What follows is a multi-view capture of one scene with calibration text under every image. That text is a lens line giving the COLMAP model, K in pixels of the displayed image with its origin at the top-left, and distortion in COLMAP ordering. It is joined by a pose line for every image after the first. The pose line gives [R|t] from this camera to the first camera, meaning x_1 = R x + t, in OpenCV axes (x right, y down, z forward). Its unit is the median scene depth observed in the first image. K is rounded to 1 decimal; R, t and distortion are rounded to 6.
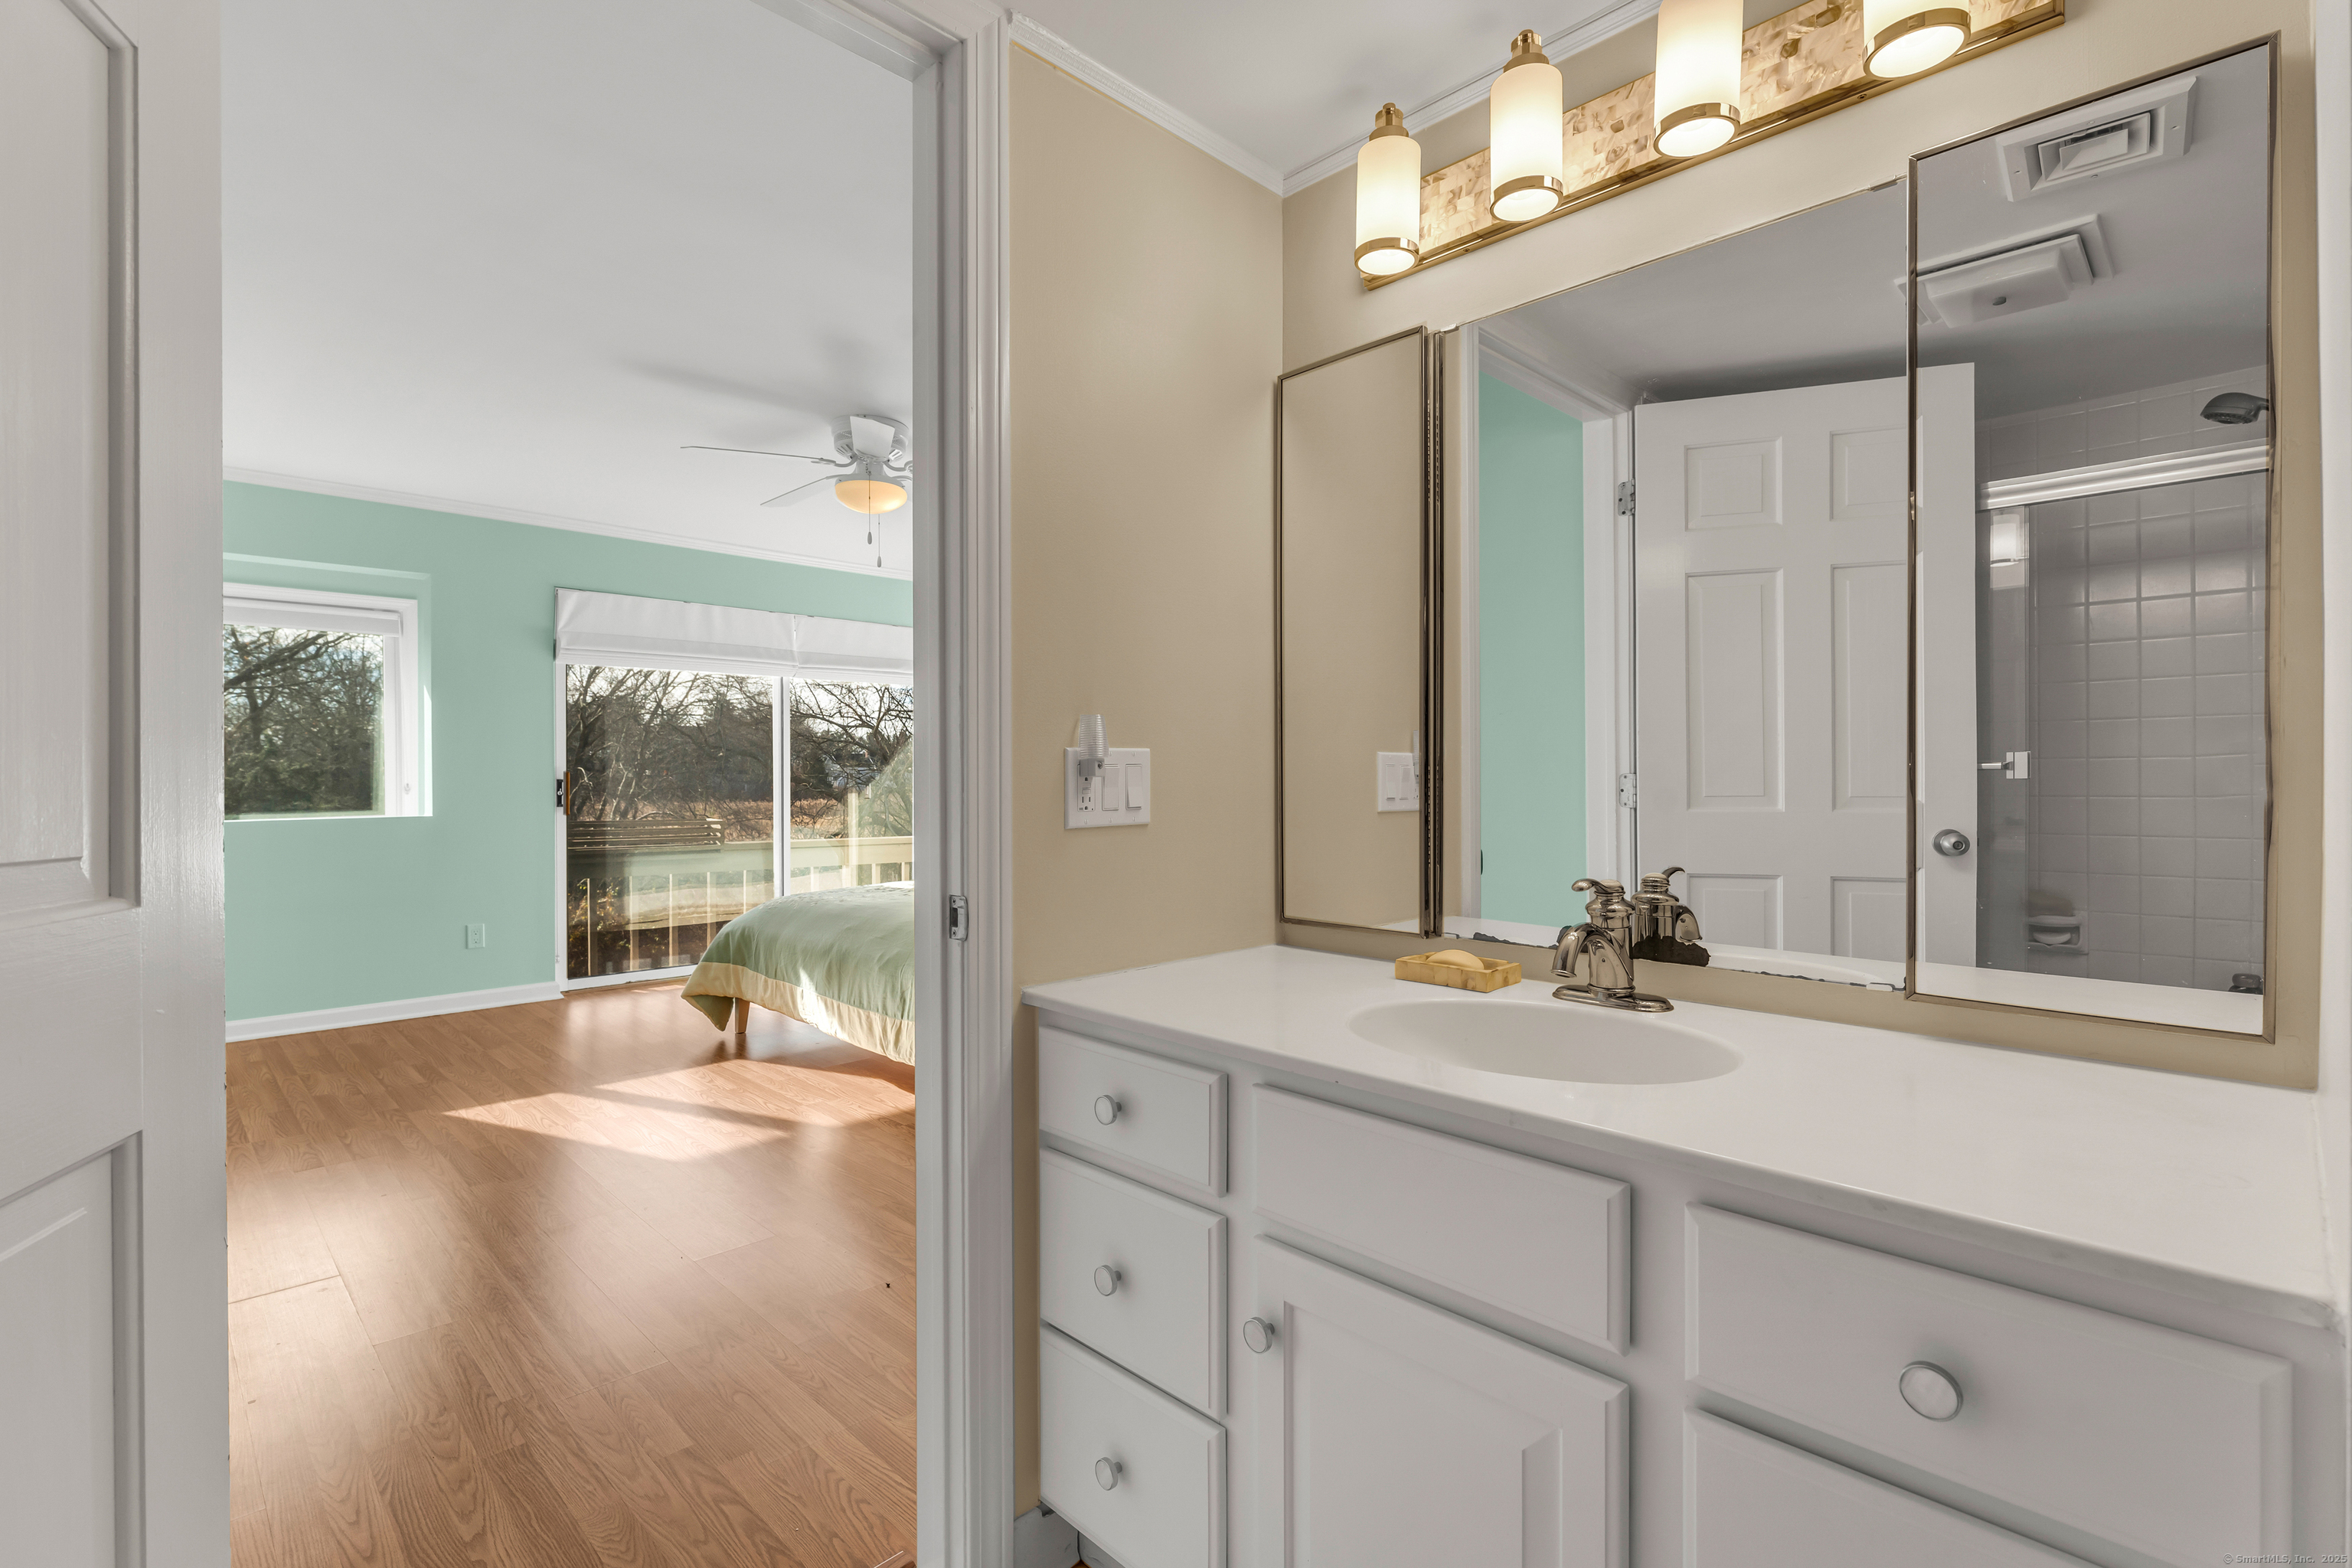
lens RADIAL K [[1083.7, 0, 1182.8], [0, 1083.7, 776.5], [0, 0, 1]] dist [-0.010826, 0.001077]
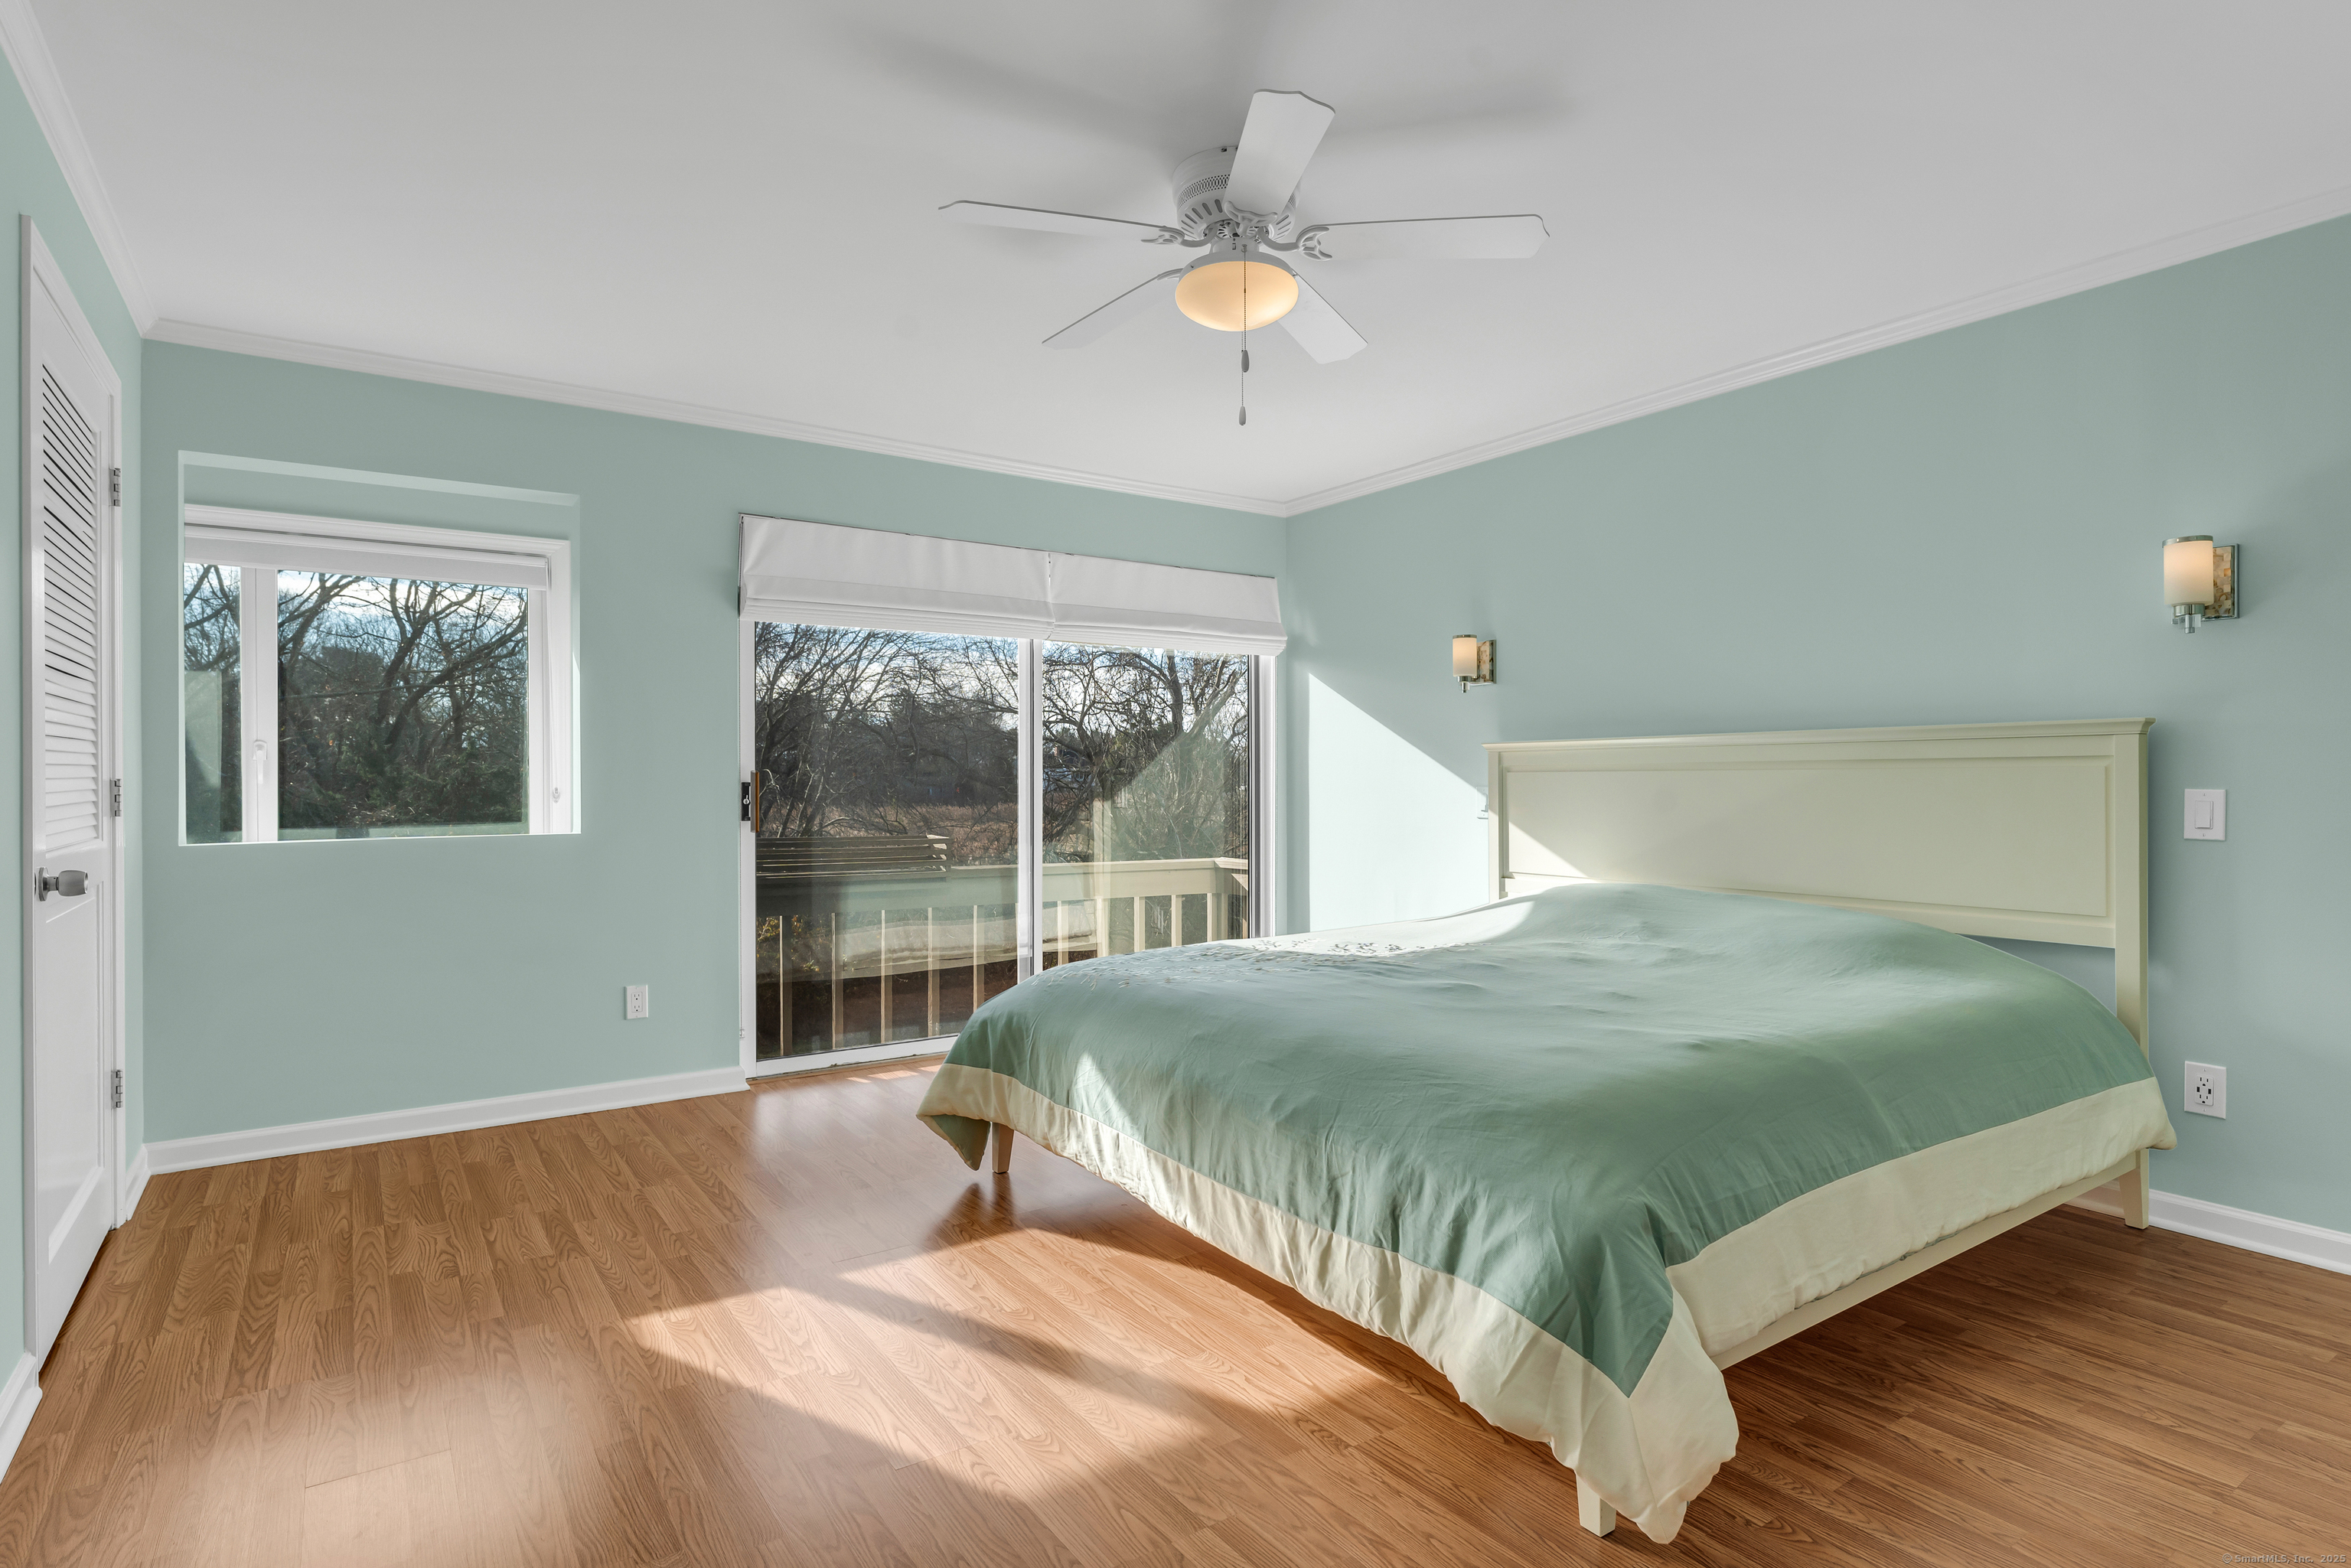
lens RADIAL K [[1246.5, 0, 1176.1], [0, 1246.5, 775.7], [0, 0, 1]] dist [-0.004591, -0.001396]
pose [[0.981709, 0.000097, -0.190388, -0.134359], [-0.000598, 0.999997, -0.002575, 0.000522], [0.190387, 0.002642, 0.981705, 0.234127]]
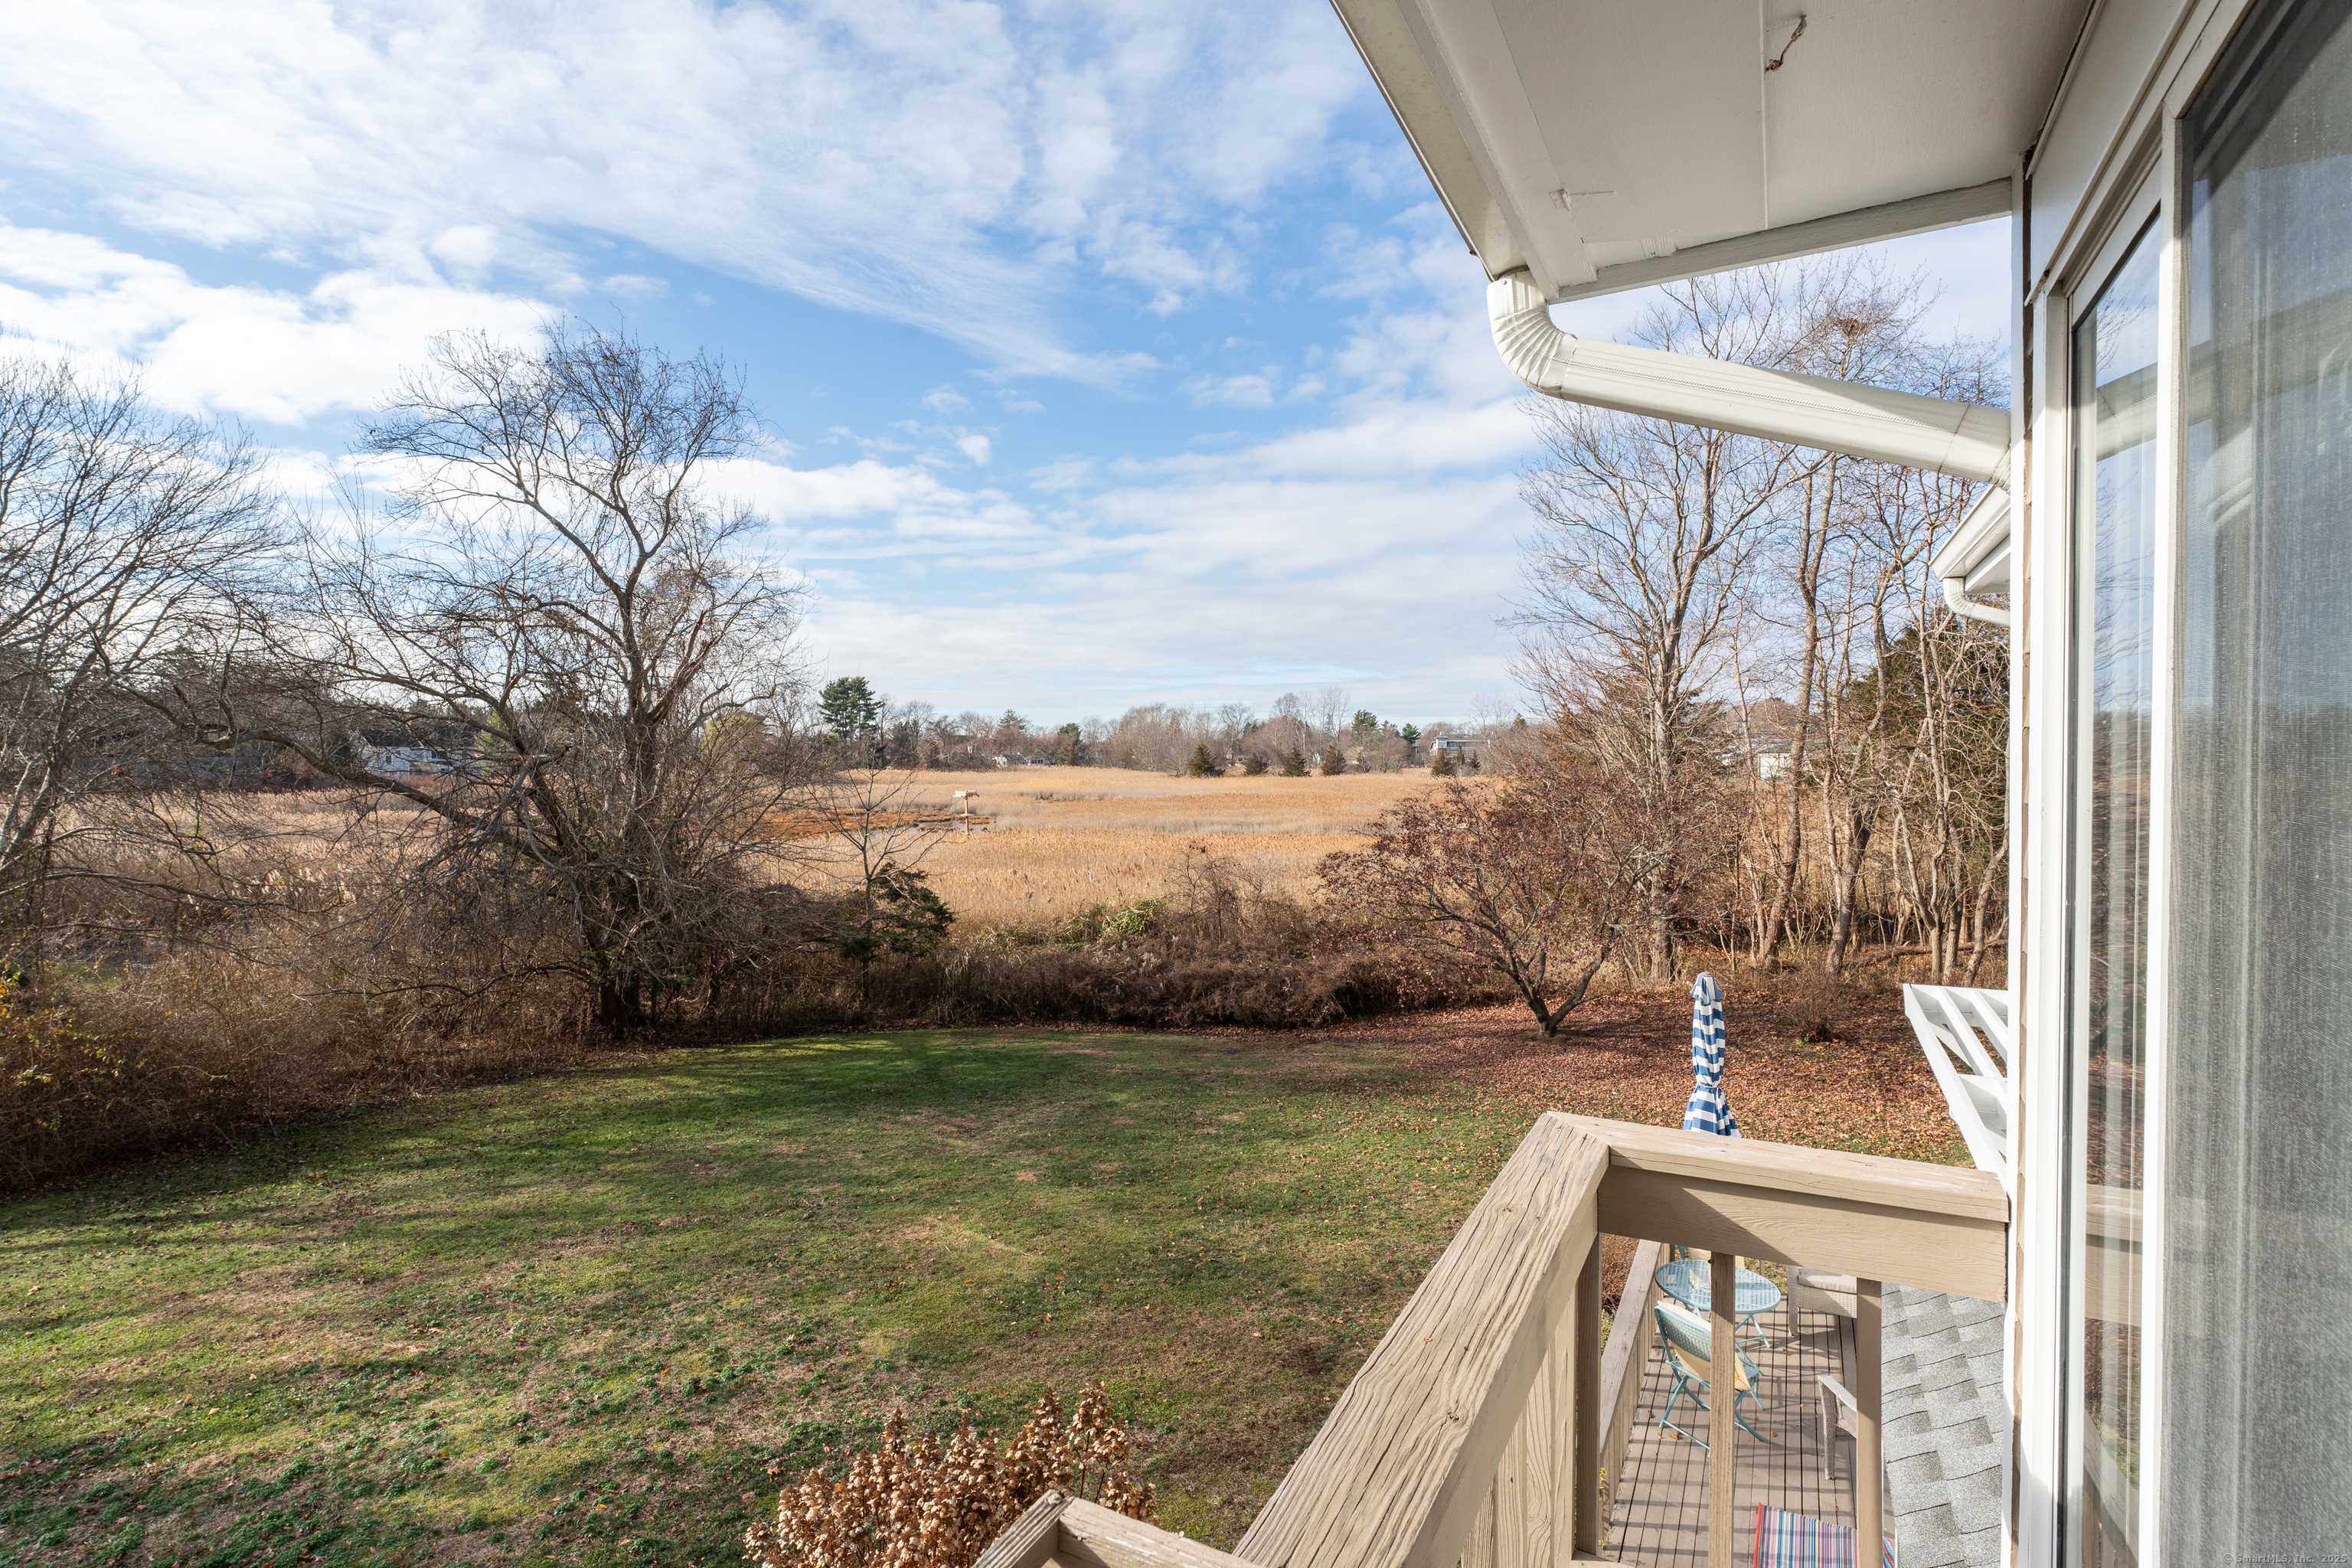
lens RADIAL K [[1164.9, 0, 1168.5], [0, 1164.9, 780.3], [0, 0, 1]] dist [-0.005140, -0.000715]
pose [[0.955110, 0.000055, 0.296252, -0.974512], [-0.004218, 0.999901, 0.013412, -0.065569], [-0.296222, -0.014059, 0.955016, 1.894605]]
